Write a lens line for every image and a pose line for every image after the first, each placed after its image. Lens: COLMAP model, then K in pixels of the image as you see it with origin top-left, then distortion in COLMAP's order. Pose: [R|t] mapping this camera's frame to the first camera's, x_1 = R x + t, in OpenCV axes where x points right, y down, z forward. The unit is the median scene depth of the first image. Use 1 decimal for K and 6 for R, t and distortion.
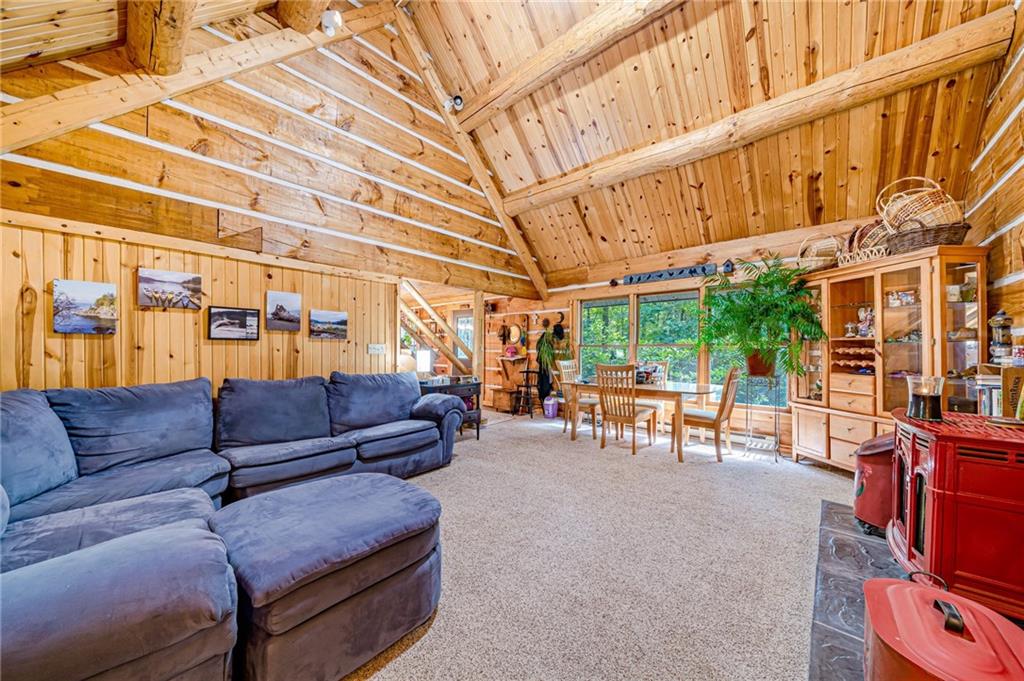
lens RADIAL K [[361.9, 0, 510.1], [0, 361.9, 352.4], [0, 0, 1]] dist [-0.006626, -0.000060]
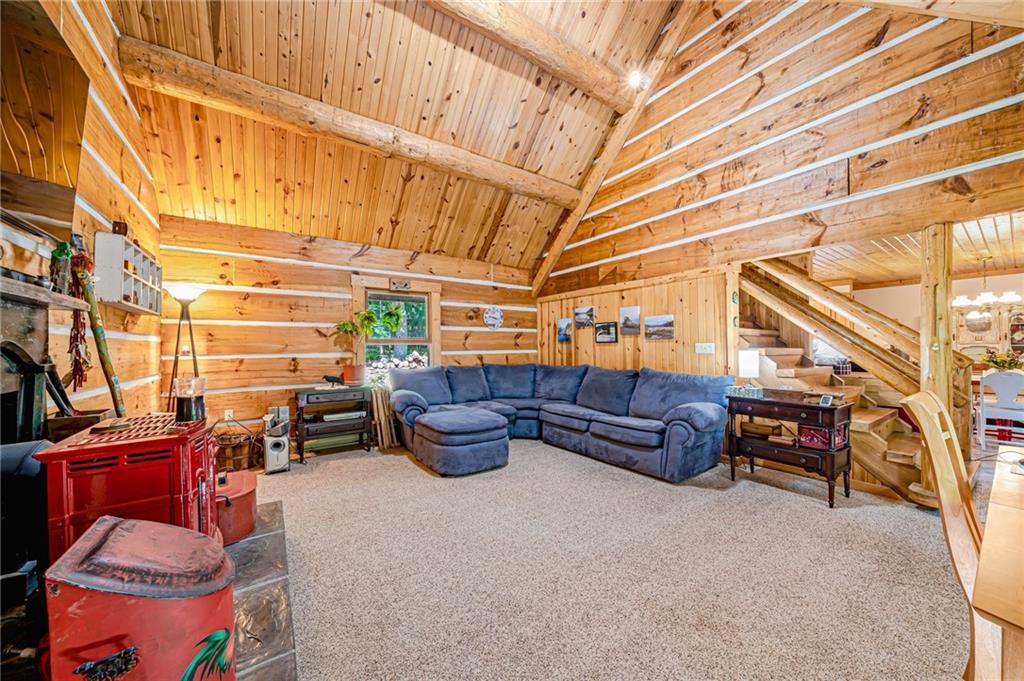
lens RADIAL K [[361.9, 0, 510.1], [0, 361.9, 352.4], [0, 0, 1]] dist [-0.006626, -0.000060]
pose [[-0.252242, 0.009772, -0.967615, 0.839791], [-0.008301, 0.999890, 0.012262, -0.007287], [0.967629, 0.011125, -0.252133, 0.934504]]
